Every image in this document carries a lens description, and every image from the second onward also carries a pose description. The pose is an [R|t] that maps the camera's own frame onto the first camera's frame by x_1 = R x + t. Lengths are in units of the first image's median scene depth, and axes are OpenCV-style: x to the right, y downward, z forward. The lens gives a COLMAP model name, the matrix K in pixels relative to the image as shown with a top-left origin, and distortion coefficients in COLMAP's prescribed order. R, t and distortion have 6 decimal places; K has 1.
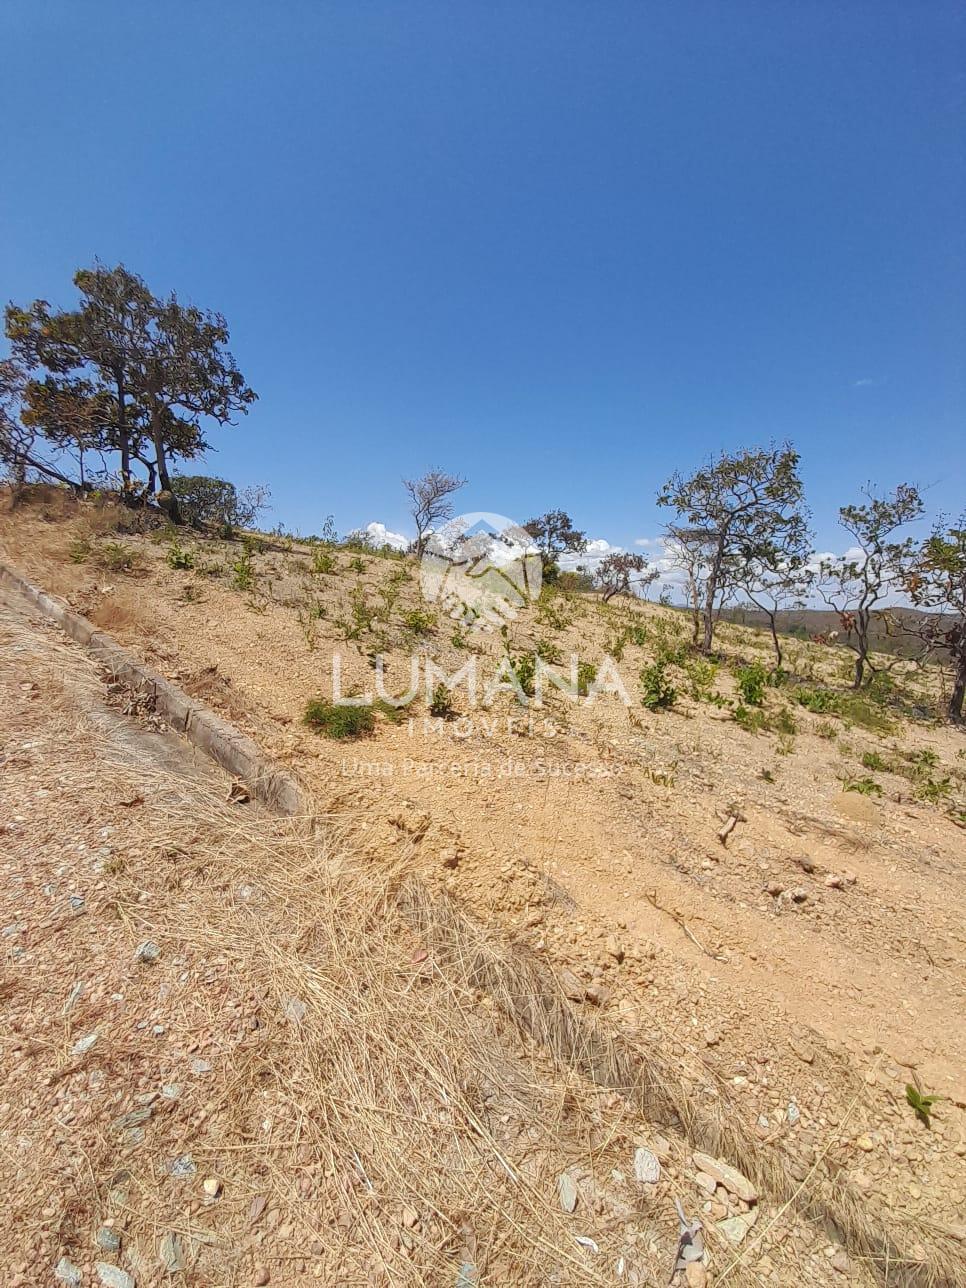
lens RADIAL K [[486.5, 0, 482.9], [0, 486.5, 638.5], [0, 0, 1]] dist [-0.016110, 0.000008]
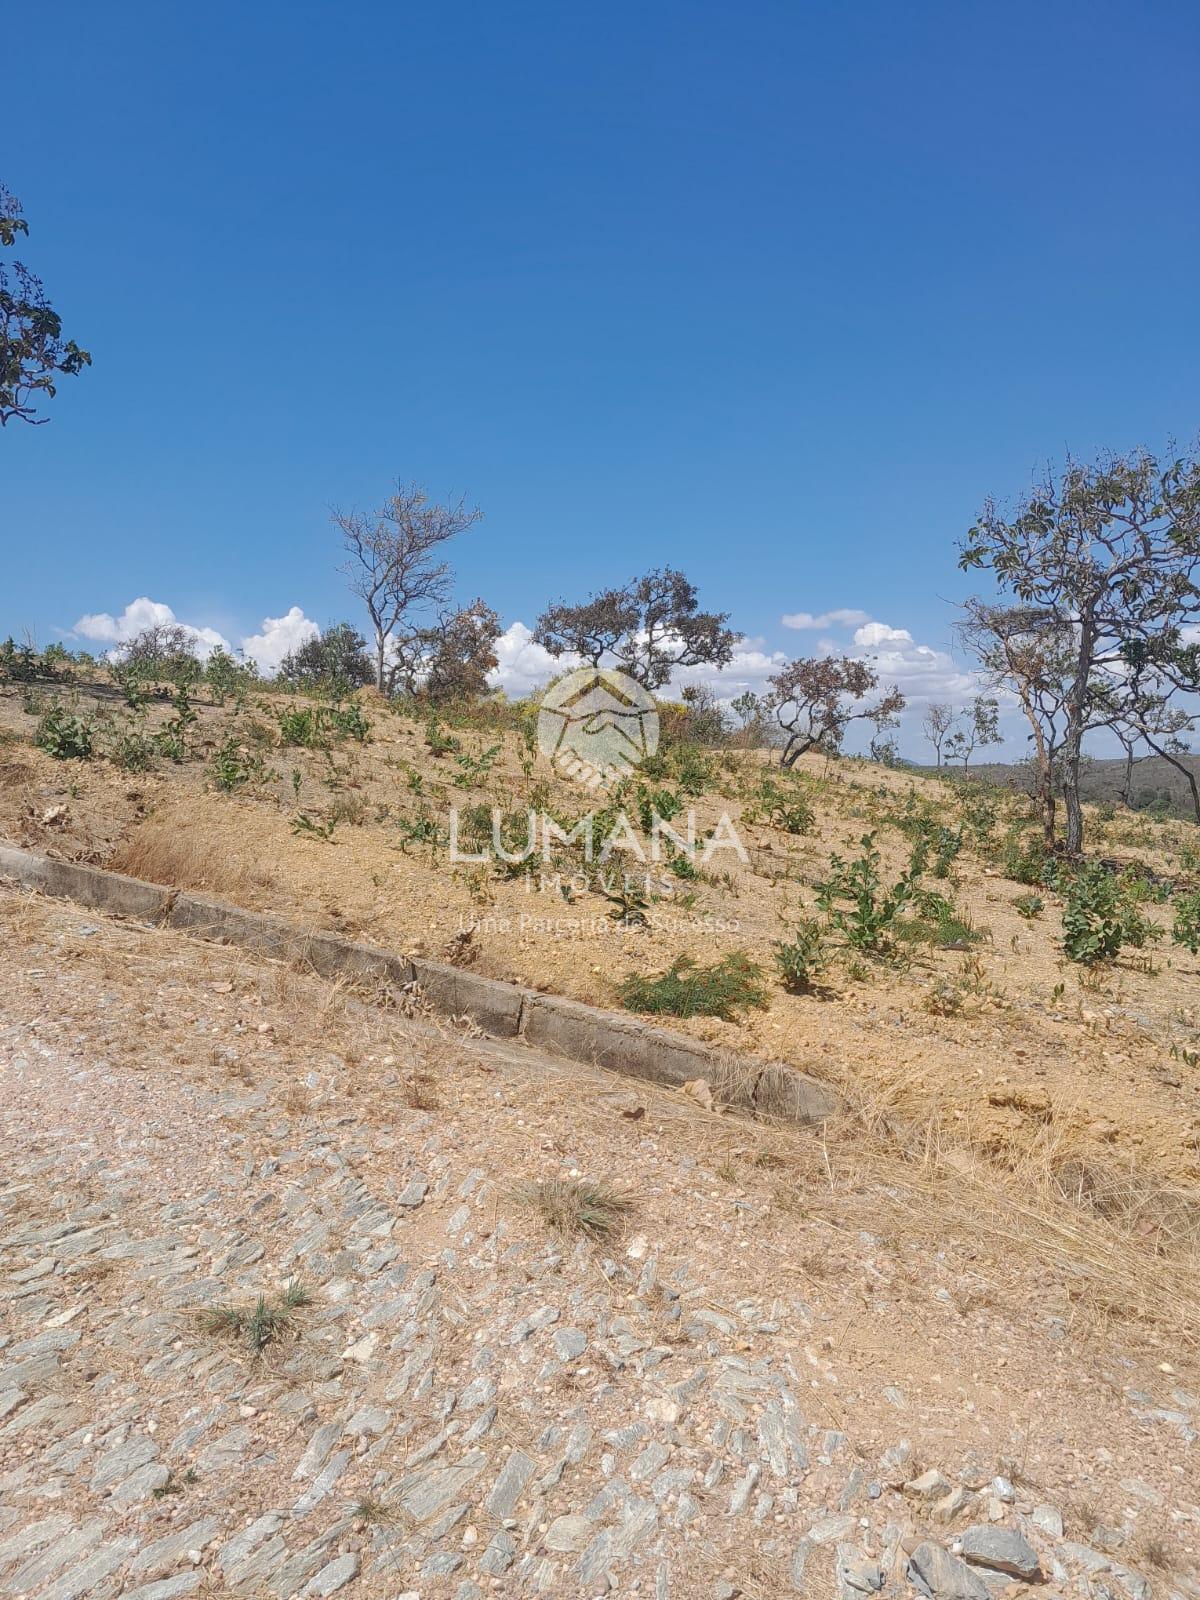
lens RADIAL K [[1190.1, 0, 601.5], [0, 1190.1, 807.3], [0, 0, 1]] dist [0.006238, -0.043580]
pose [[0.986621, -0.066180, 0.148995, -0.227241], [0.073608, 0.996276, -0.044902, -0.006056], [-0.145469, 0.055268, 0.987818, -0.153916]]
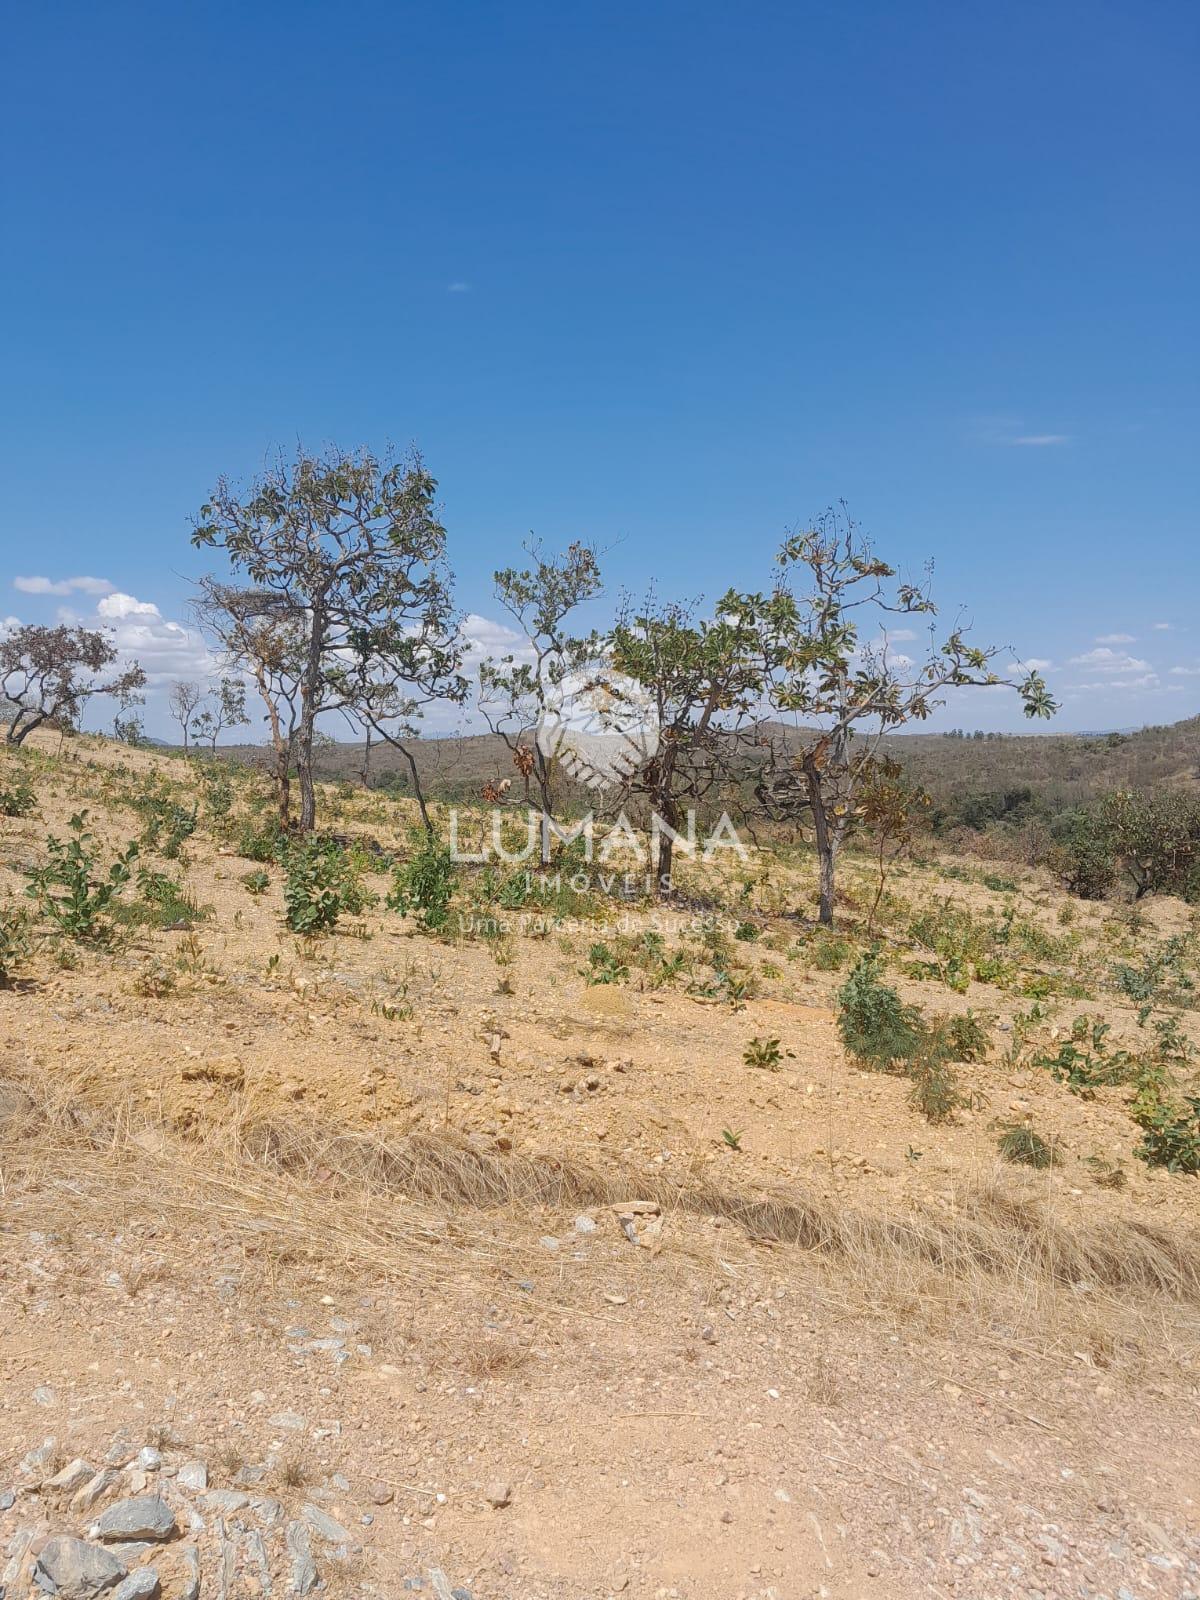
lens RADIAL K [[1190.1, 0, 601.5], [0, 1190.1, 807.3], [0, 0, 1]] dist [0.006238, -0.043580]
pose [[0.726166, -0.081189, 0.682709, -0.207129], [0.090243, 0.995667, 0.022419, -0.002081], [-0.681571, 0.045330, 0.730346, -0.165507]]
